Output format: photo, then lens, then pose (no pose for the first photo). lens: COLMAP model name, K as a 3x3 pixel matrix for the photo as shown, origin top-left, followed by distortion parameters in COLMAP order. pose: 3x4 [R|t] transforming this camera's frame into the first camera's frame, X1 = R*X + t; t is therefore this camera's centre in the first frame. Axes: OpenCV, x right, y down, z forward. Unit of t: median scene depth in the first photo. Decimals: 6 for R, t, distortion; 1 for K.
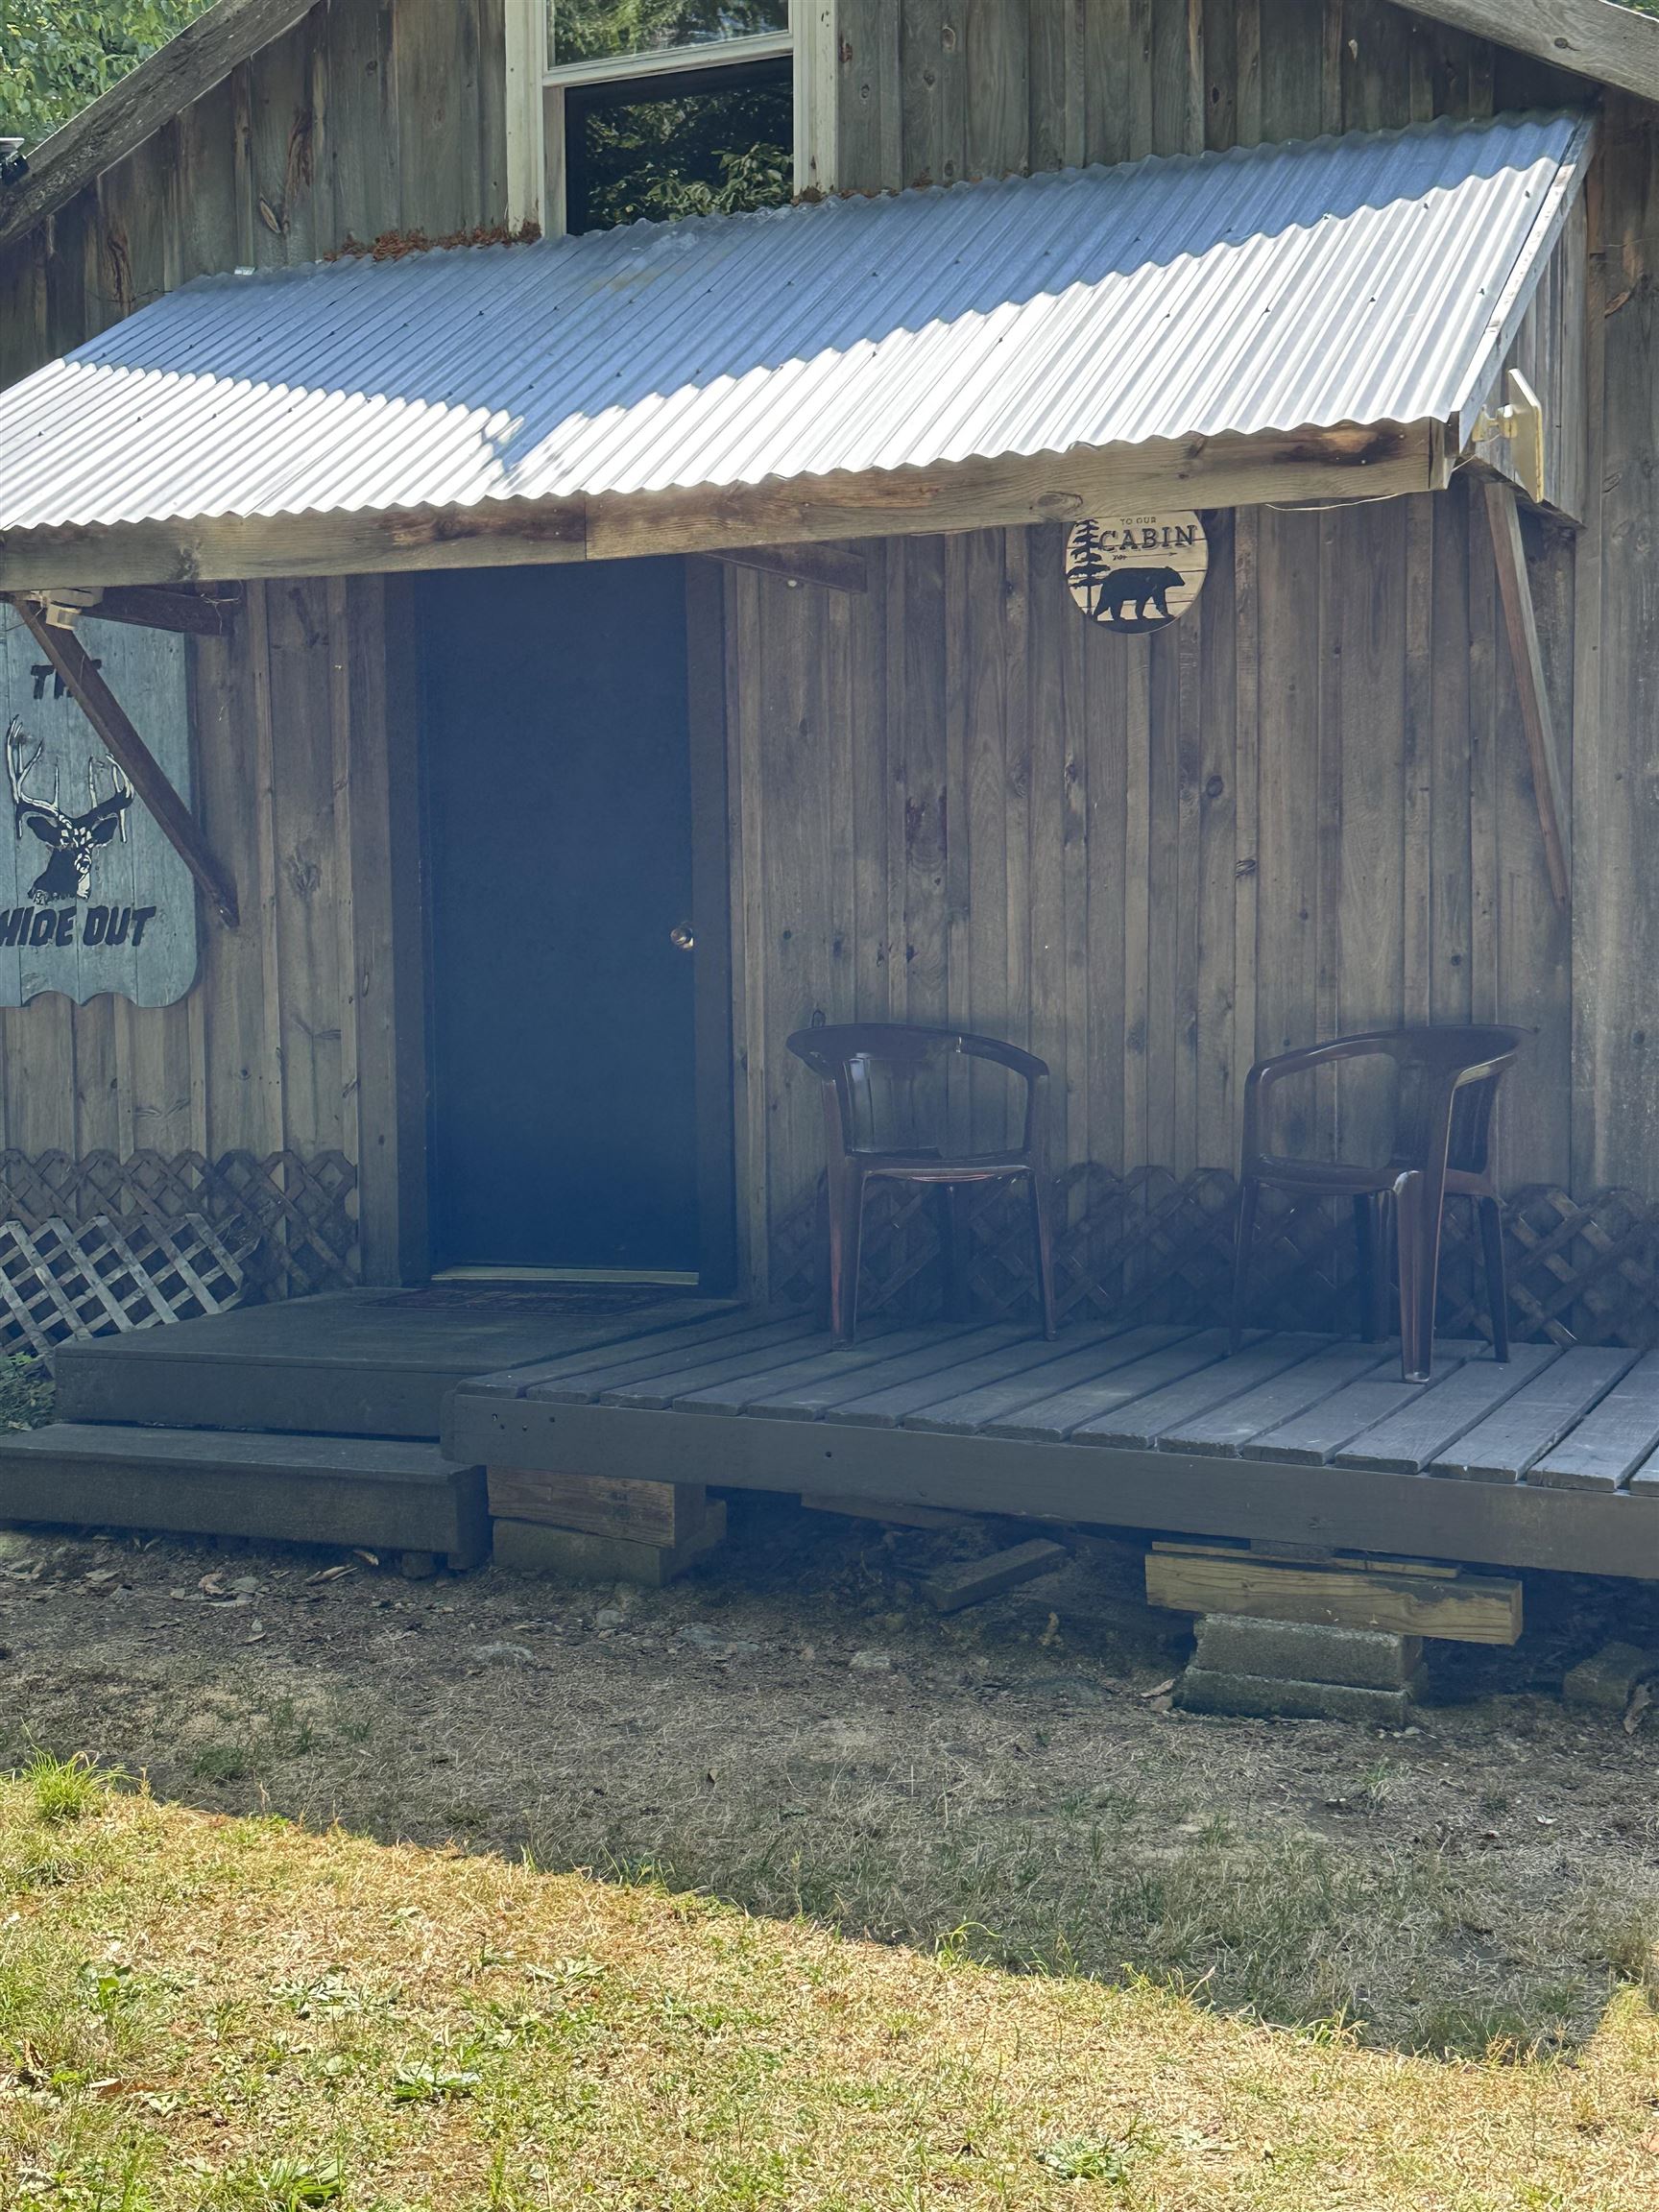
lens RADIAL K [[2687.4, 0, 845.9], [0, 2687.4, 1098.6], [0, 0, 1]] dist [0.101736, 0.000000]
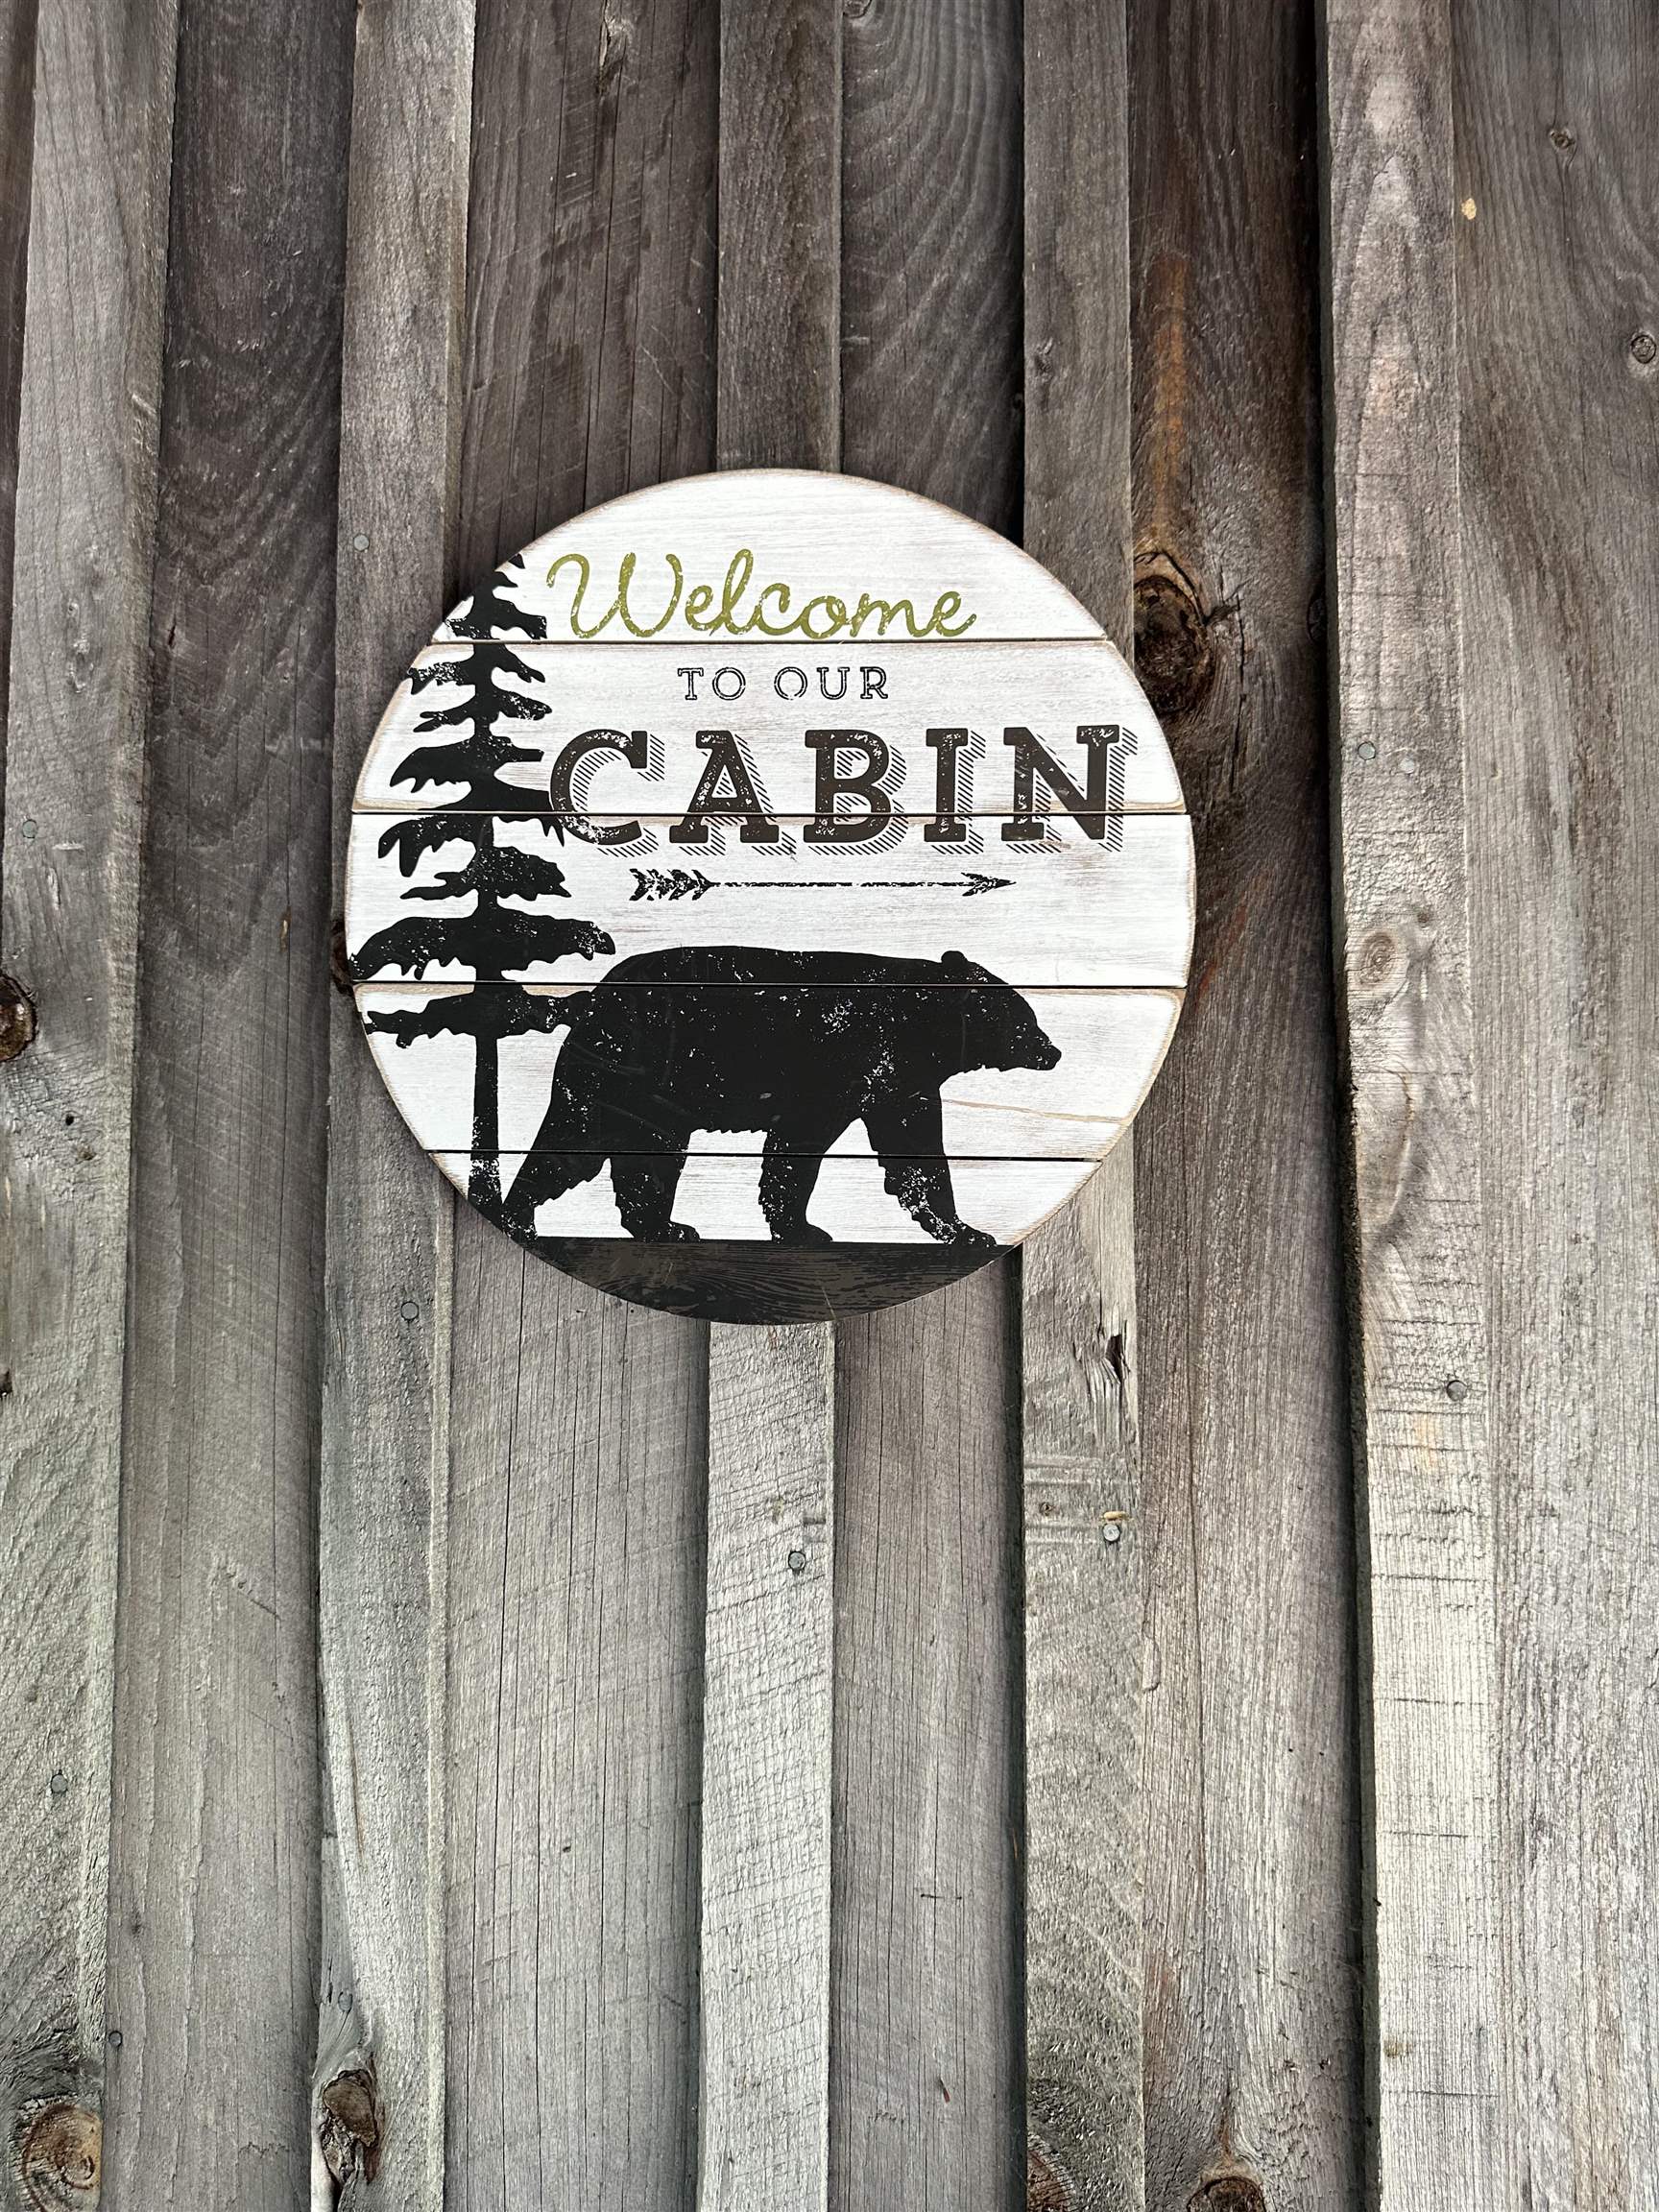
lens RADIAL K [[1573.9, 0, 825.9], [0, 1573.9, 1104.5], [0, 0, 1]] dist [0.048898, -0.066702]
pose [[0.943830, 0.022231, 0.329684, 0.077653], [0.006271, 0.996349, -0.085139, -0.177212], [-0.330373, 0.082424, 0.940245, 0.900881]]
